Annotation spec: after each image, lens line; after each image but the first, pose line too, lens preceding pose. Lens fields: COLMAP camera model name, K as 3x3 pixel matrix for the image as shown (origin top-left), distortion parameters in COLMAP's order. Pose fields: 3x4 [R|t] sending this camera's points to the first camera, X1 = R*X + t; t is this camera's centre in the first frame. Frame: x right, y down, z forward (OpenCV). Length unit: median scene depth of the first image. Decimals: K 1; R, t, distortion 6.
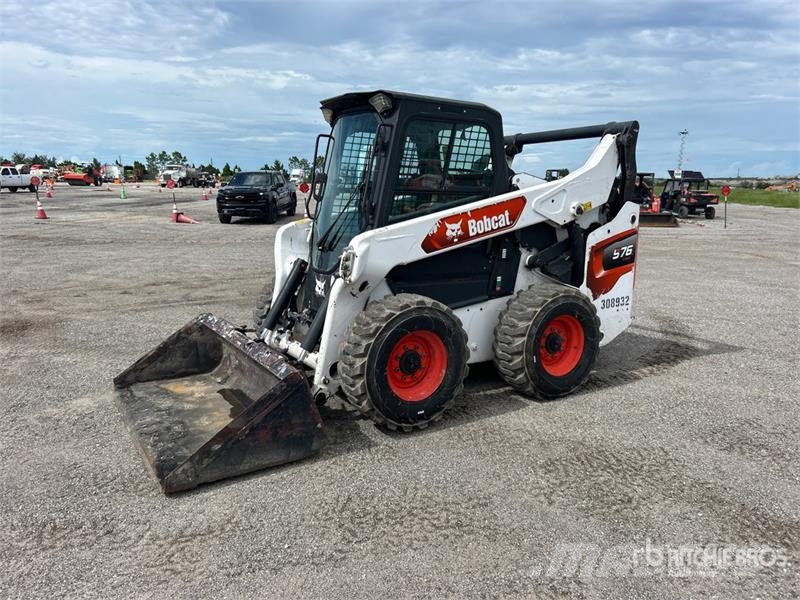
lens RADIAL K [[610.5, 0, 398.5], [0, 610.5, 301.1], [0, 0, 1]] dist [0.059947, -0.062362]
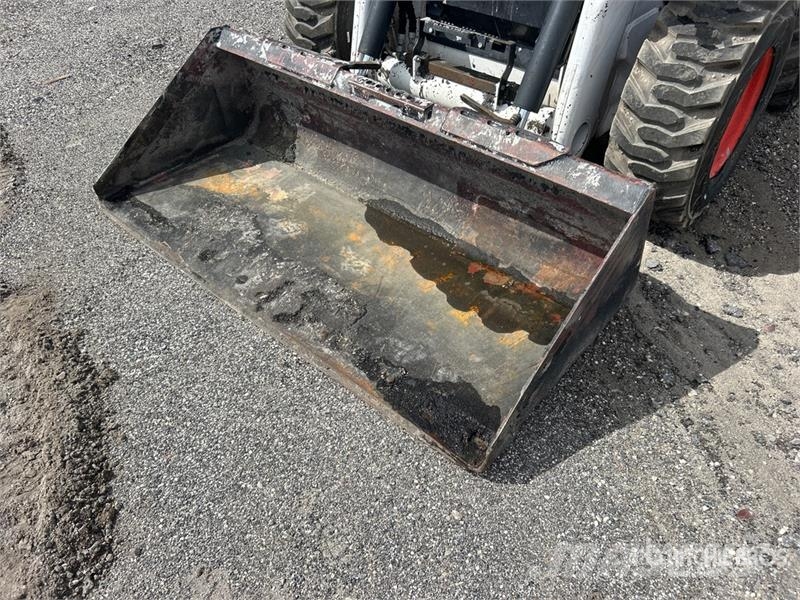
lens RADIAL K [[620.7, 0, 400.5], [0, 620.7, 300.5], [0, 0, 1]] dist [0.042146, -0.063296]
pose [[0.952574, -0.218049, 0.212266, -0.358186], [0.063225, 0.824134, 0.562855, -0.082735], [-0.297665, -0.522741, 0.798835, 0.453159]]
